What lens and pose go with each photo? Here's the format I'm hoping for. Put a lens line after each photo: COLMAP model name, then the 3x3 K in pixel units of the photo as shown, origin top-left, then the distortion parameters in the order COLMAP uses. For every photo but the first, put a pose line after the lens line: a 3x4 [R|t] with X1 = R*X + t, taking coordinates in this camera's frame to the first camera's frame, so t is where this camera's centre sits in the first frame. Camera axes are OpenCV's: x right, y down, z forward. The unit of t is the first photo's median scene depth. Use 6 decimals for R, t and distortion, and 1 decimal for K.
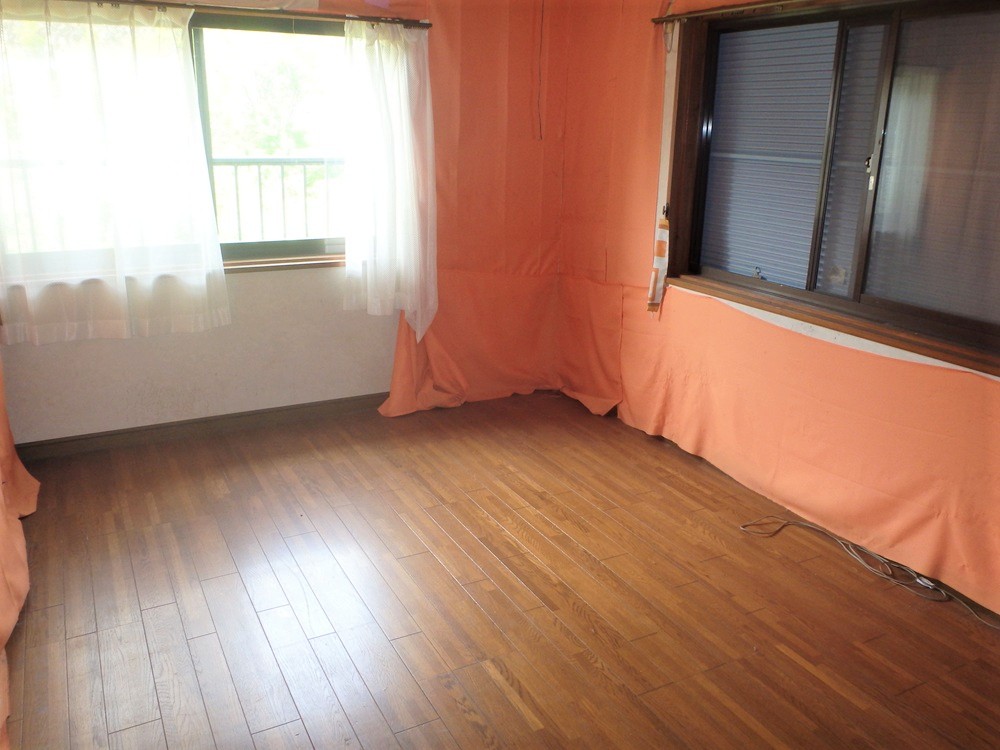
lens RADIAL K [[831.1, 0, 500.0], [0, 831.1, 375.0], [0, 0, 1]] dist [-0.002780, -0.001711]
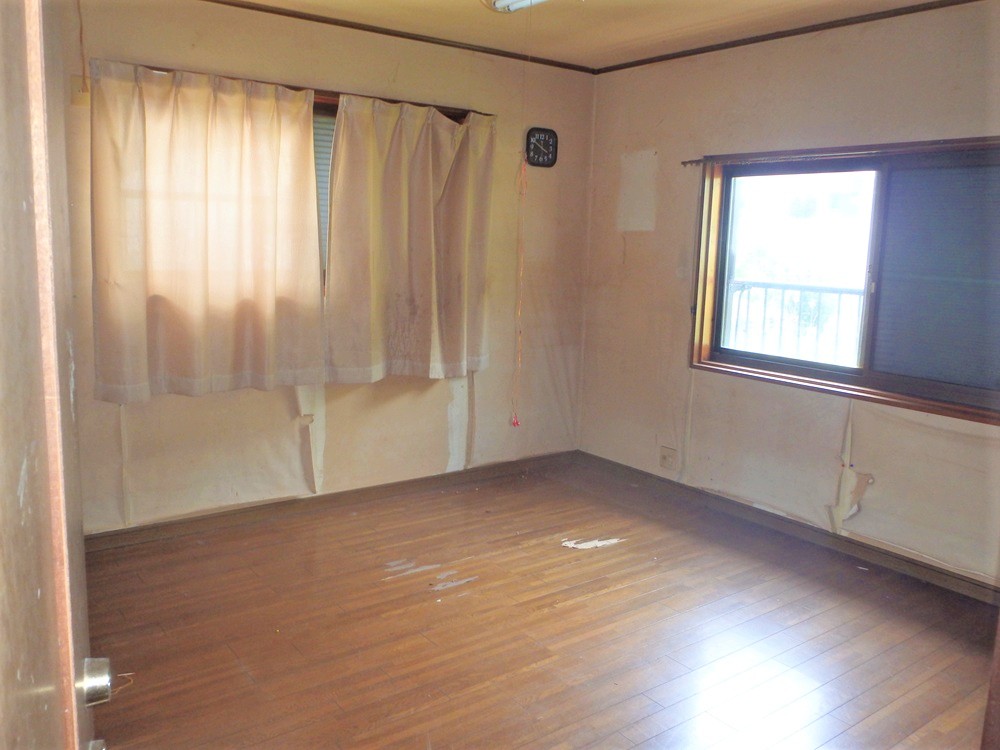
lens RADIAL K [[831.1, 0, 500.0], [0, 831.1, 375.0], [0, 0, 1]] dist [-0.002780, -0.001711]
pose [[0.167585, 0.141334, -0.975674, 0.800940], [-0.326994, 0.941614, 0.080235, -0.114027], [0.930048, 0.305594, 0.204016, 0.472244]]
